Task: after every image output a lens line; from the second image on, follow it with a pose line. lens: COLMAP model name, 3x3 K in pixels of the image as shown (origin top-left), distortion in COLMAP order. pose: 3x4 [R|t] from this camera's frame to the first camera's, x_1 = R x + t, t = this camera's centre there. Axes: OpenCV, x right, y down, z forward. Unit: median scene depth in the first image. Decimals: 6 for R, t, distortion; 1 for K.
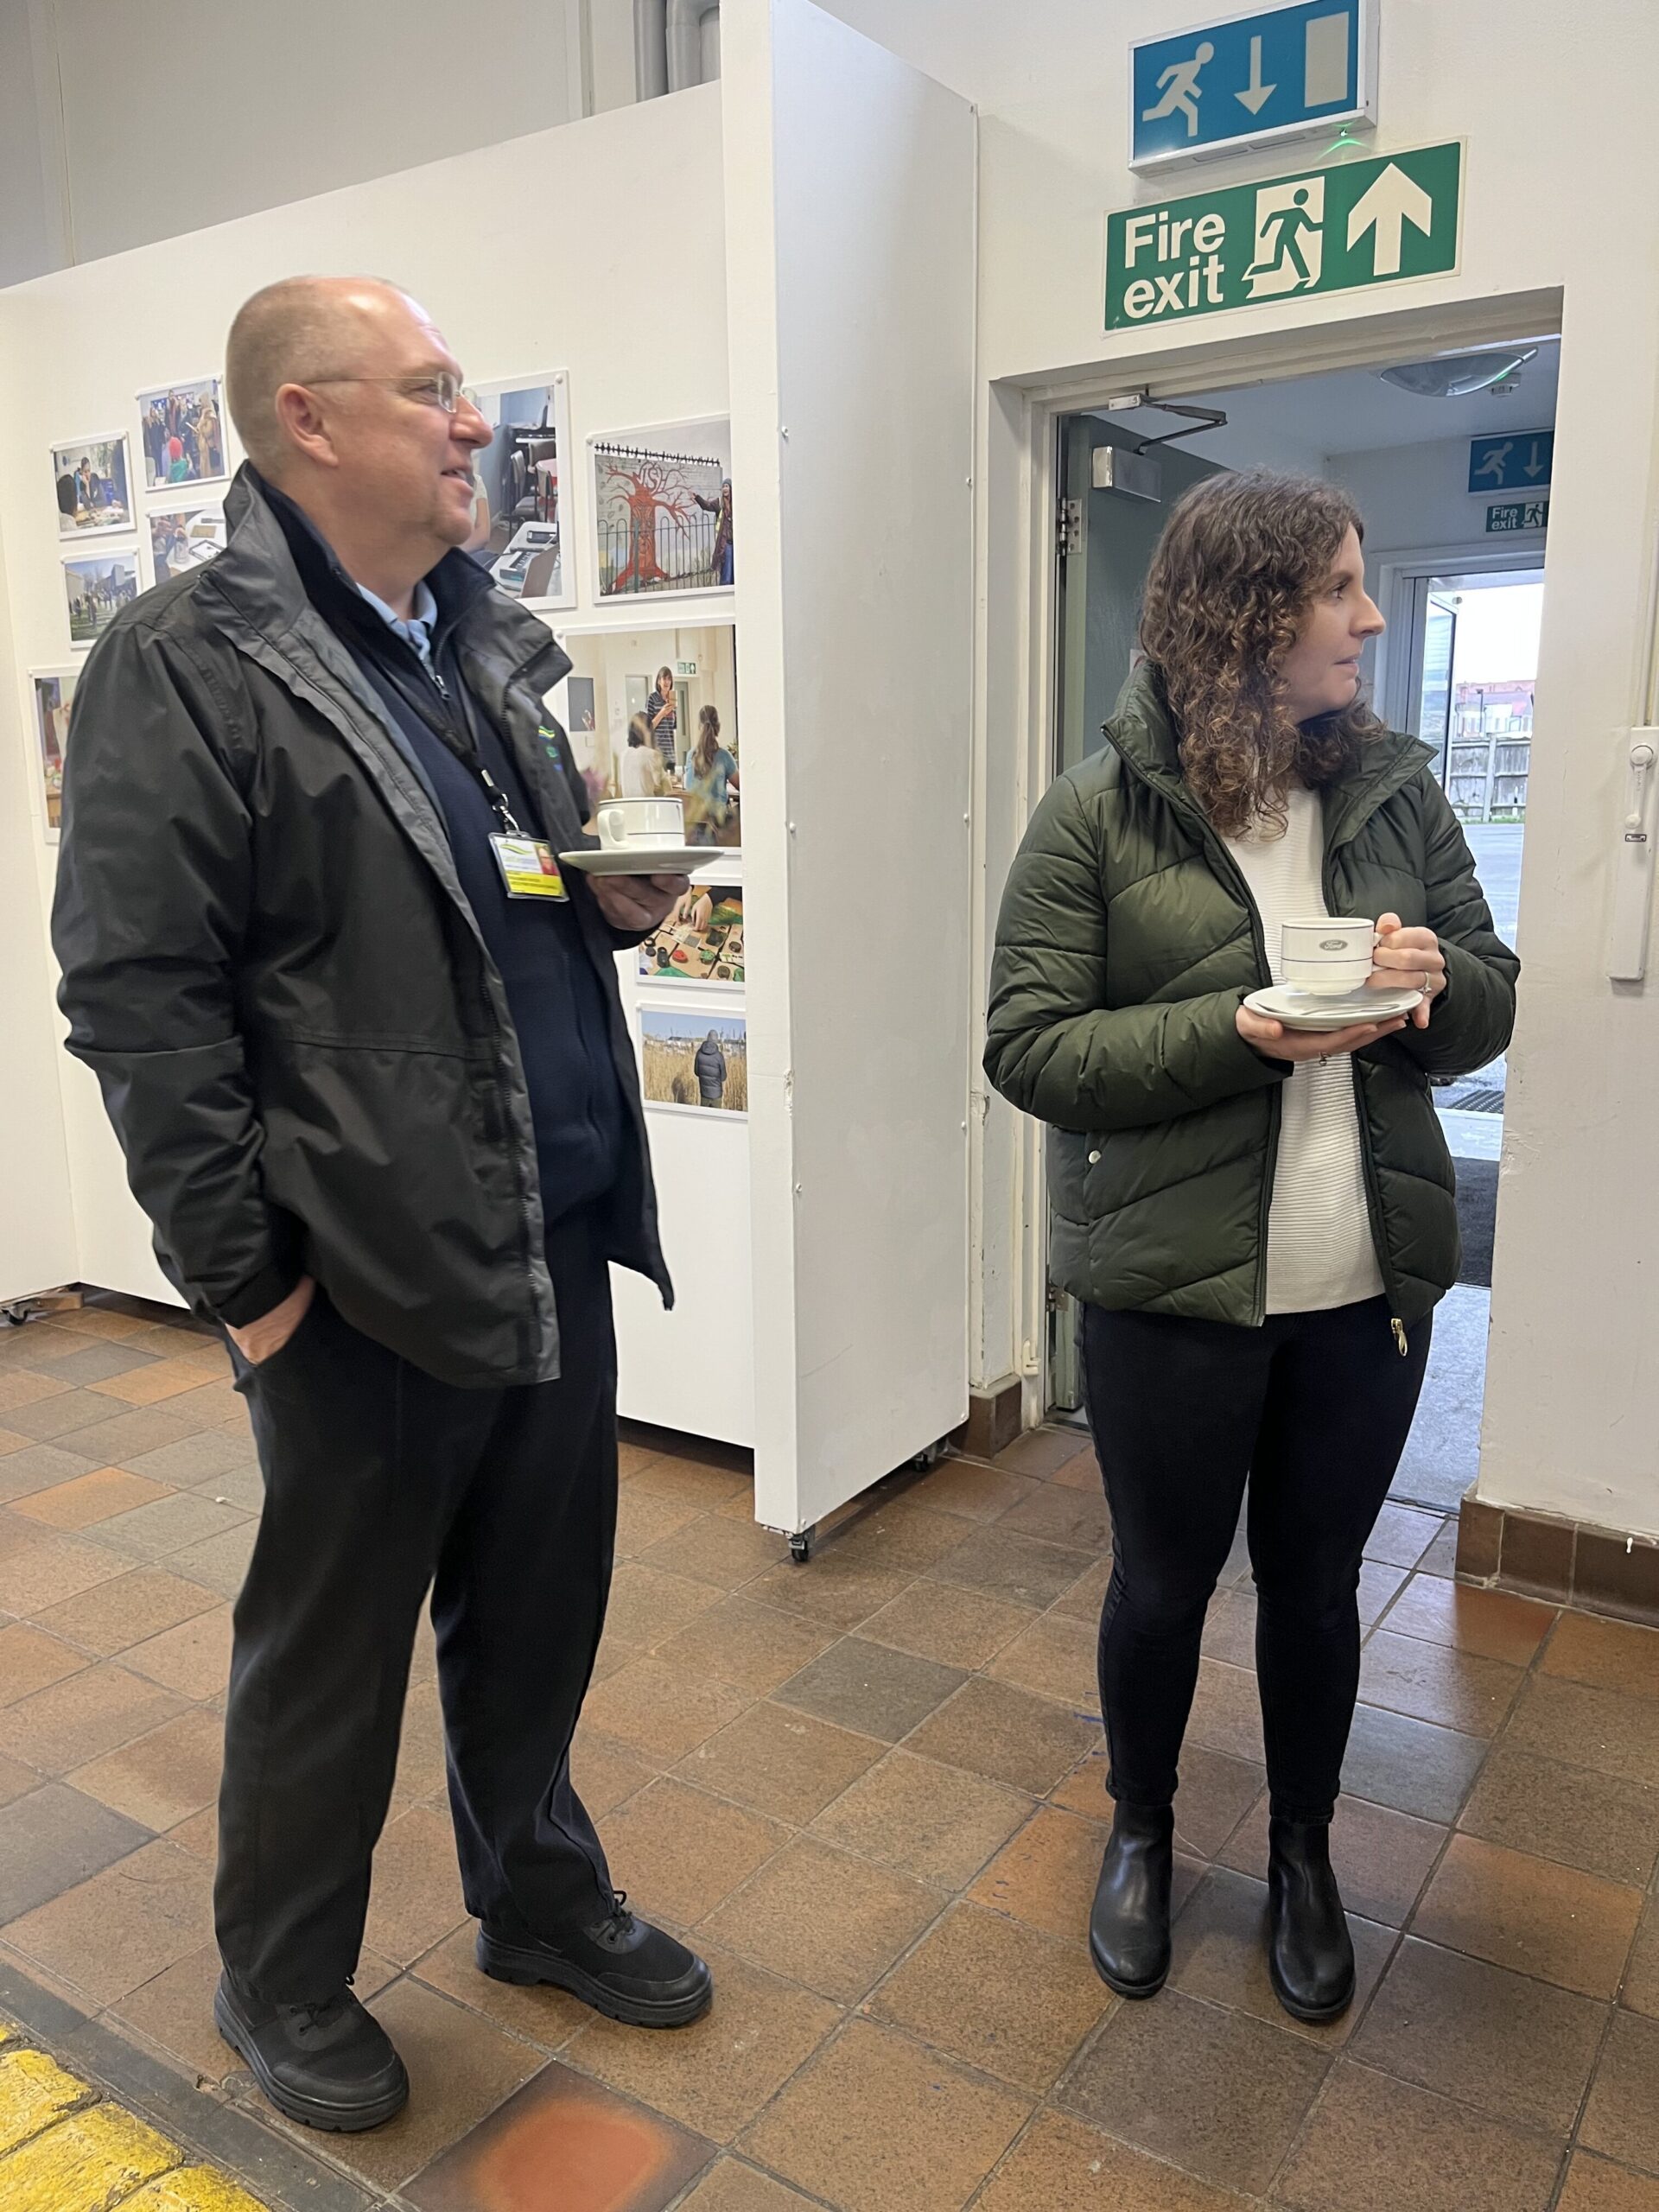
lens RADIAL K [[1710.6, 0, 829.5], [0, 1710.6, 1106.0], [0, 0, 1]] dist [0.098135, -0.108494]
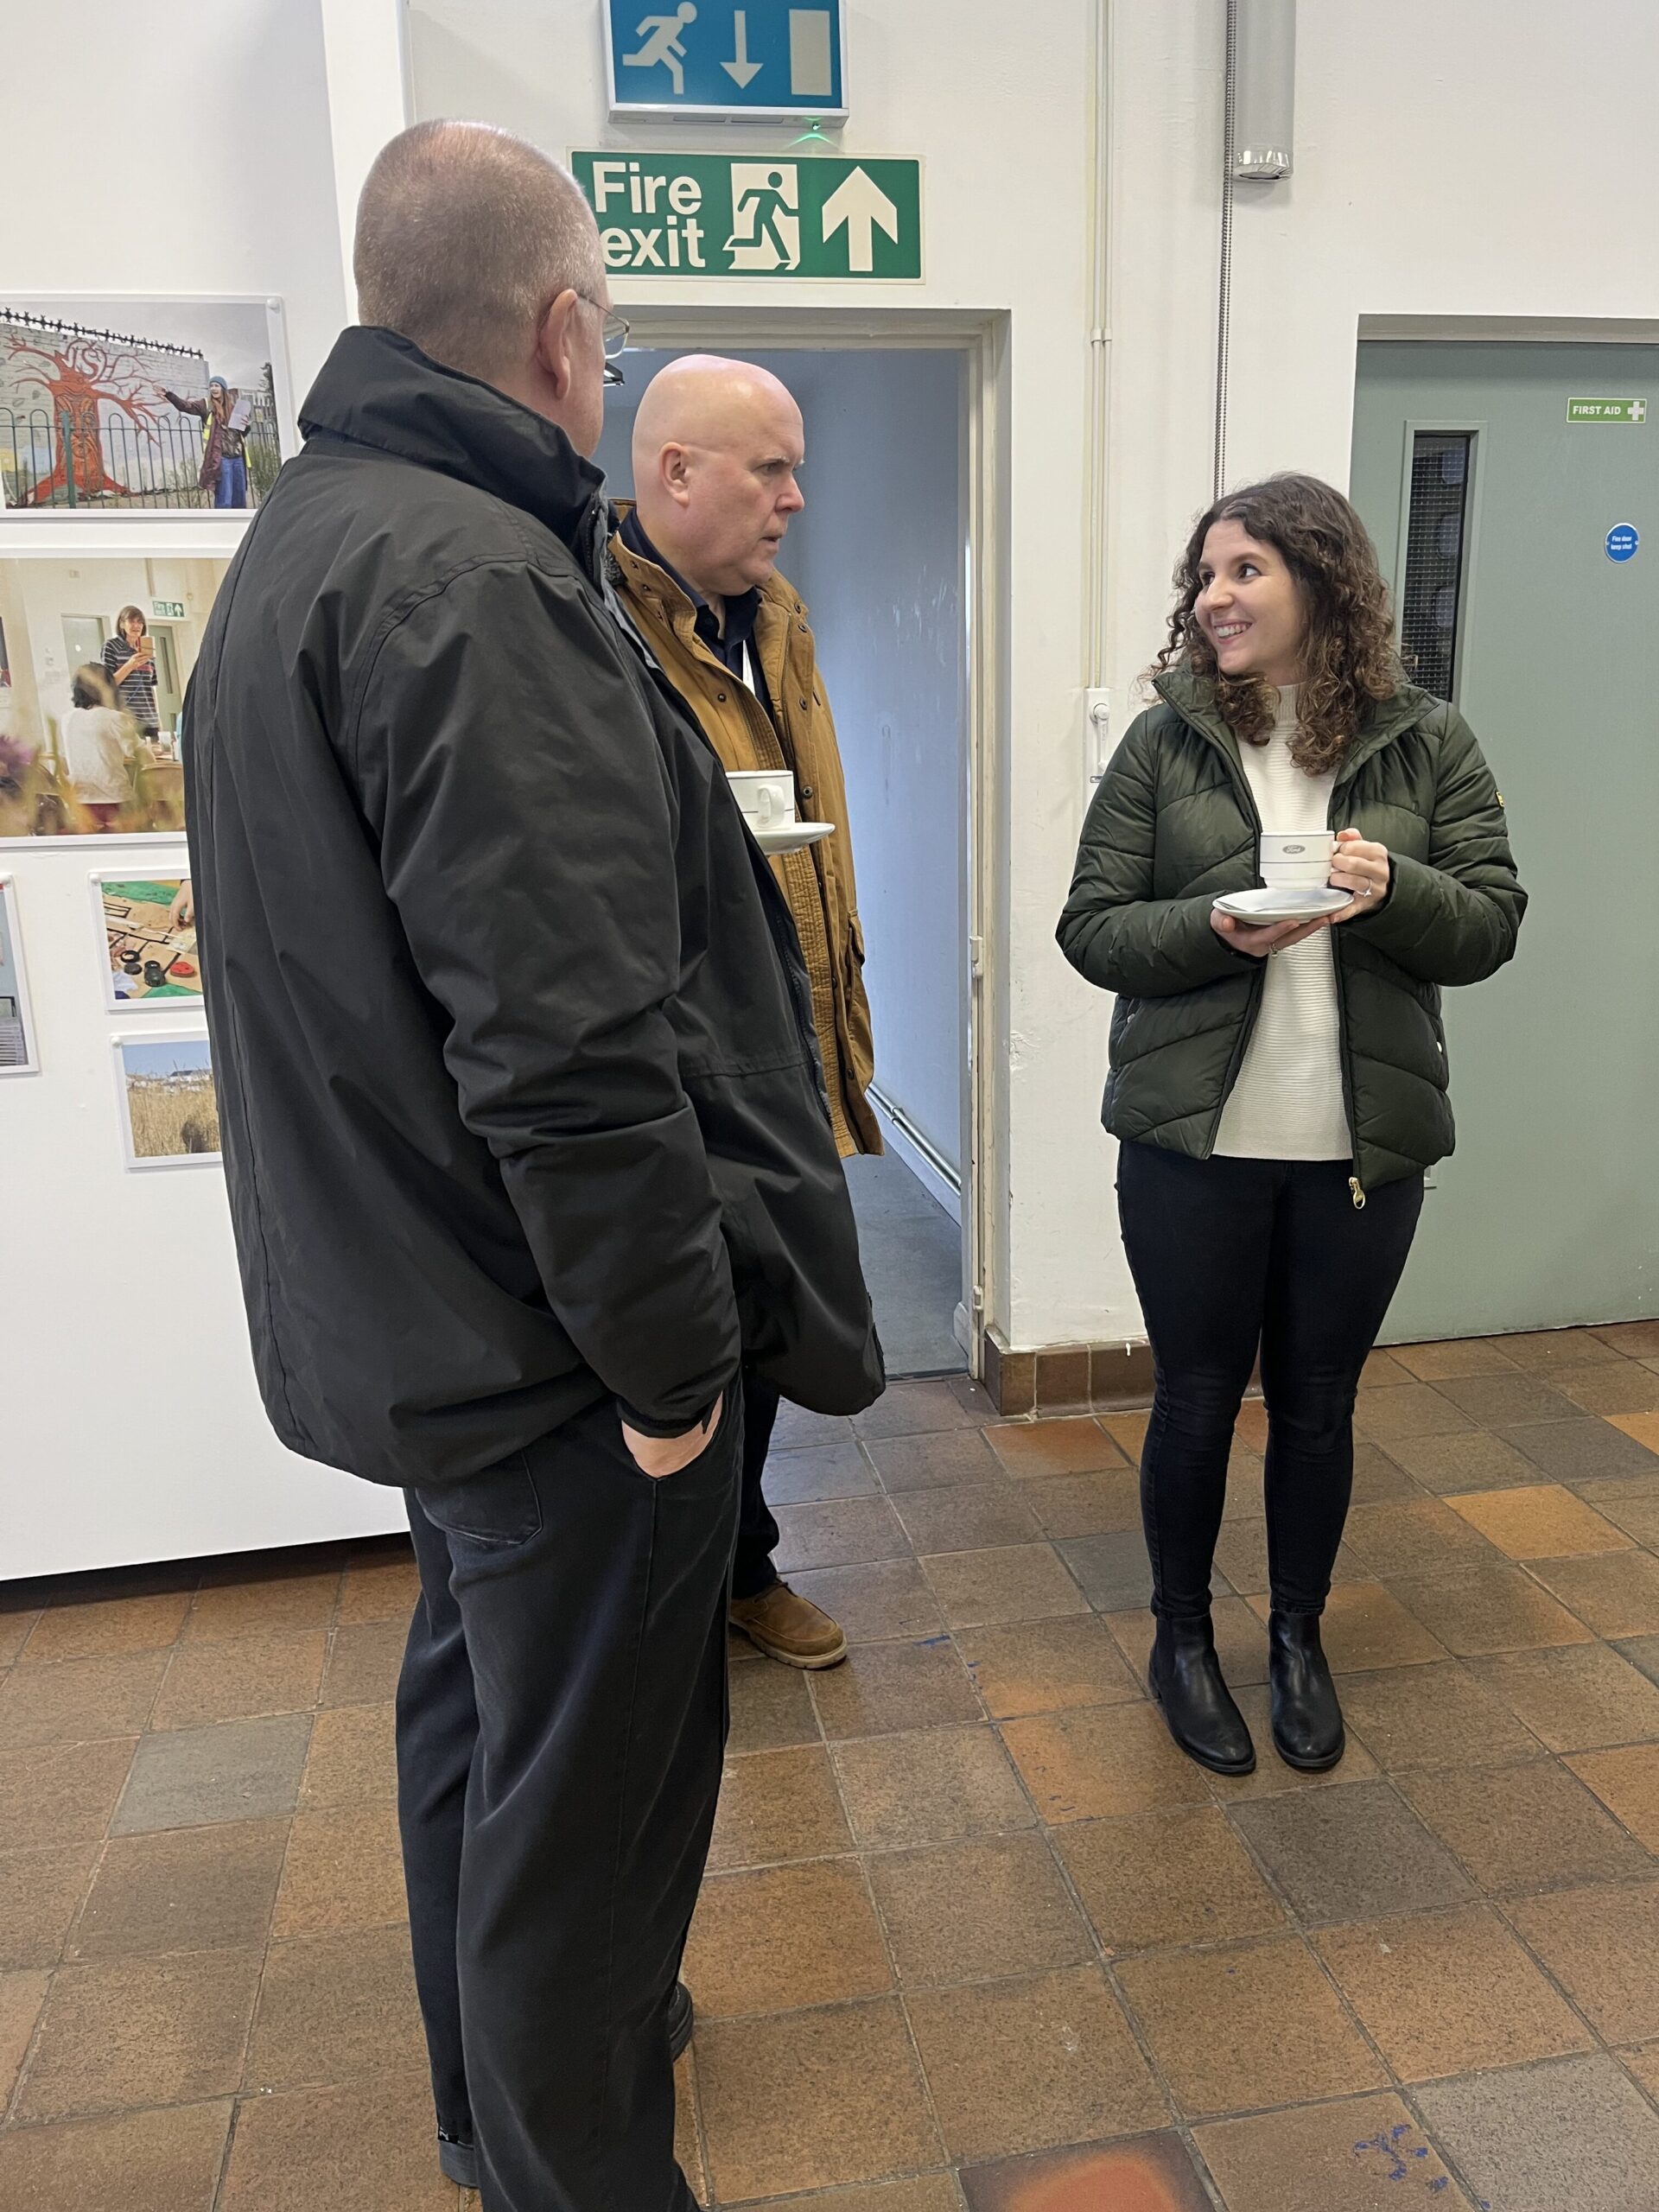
lens RADIAL K [[1667.9, 0, 829.5], [0, 1667.9, 1106.0], [0, 0, 1]] dist [0.068446, -0.079729]
pose [[0.719277, -0.164609, 0.674940, -0.463024], [0.148507, 0.985498, 0.082088, -0.050069], [-0.678665, 0.041189, 0.733292, 0.248504]]
